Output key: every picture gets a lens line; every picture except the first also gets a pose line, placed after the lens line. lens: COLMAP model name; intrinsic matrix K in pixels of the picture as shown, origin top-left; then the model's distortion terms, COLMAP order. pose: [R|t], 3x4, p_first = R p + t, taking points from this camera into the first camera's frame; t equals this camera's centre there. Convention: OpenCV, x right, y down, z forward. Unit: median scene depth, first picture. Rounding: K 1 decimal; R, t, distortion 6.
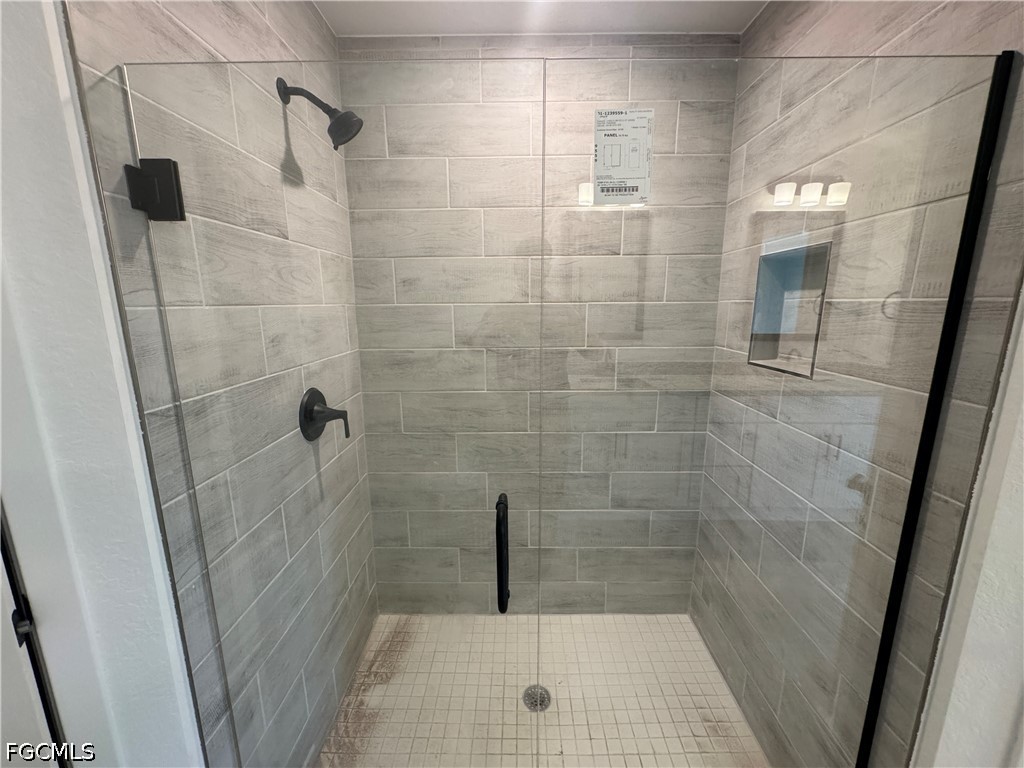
lens RADIAL K [[407.1, 0, 512.3], [0, 407.1, 383.9], [0, 0, 1]] dist [-0.008821, 0.001268]
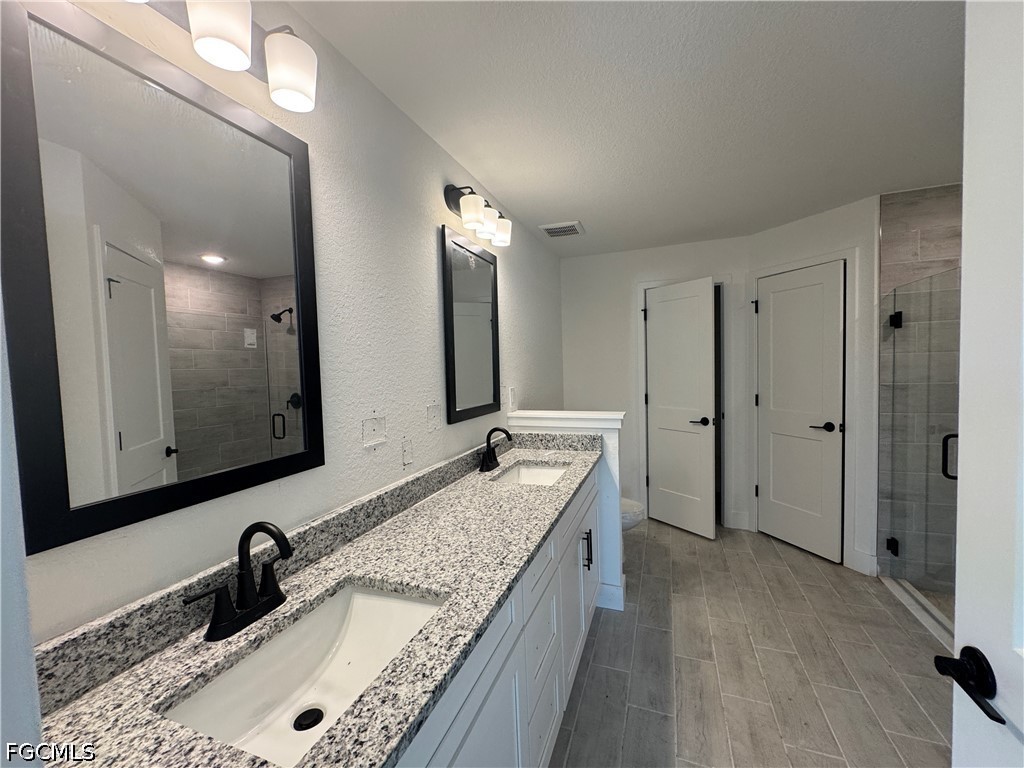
lens RADIAL K [[407.1, 0, 512.0], [0, 407.1, 383.5], [0, 0, 1]] dist [-0.008821, 0.001268]
pose [[-0.346646, 0.055937, -0.936327, 3.282915], [-0.148684, 0.982323, 0.113731, 0.134610], [0.926137, 0.178641, -0.332201, -0.739393]]
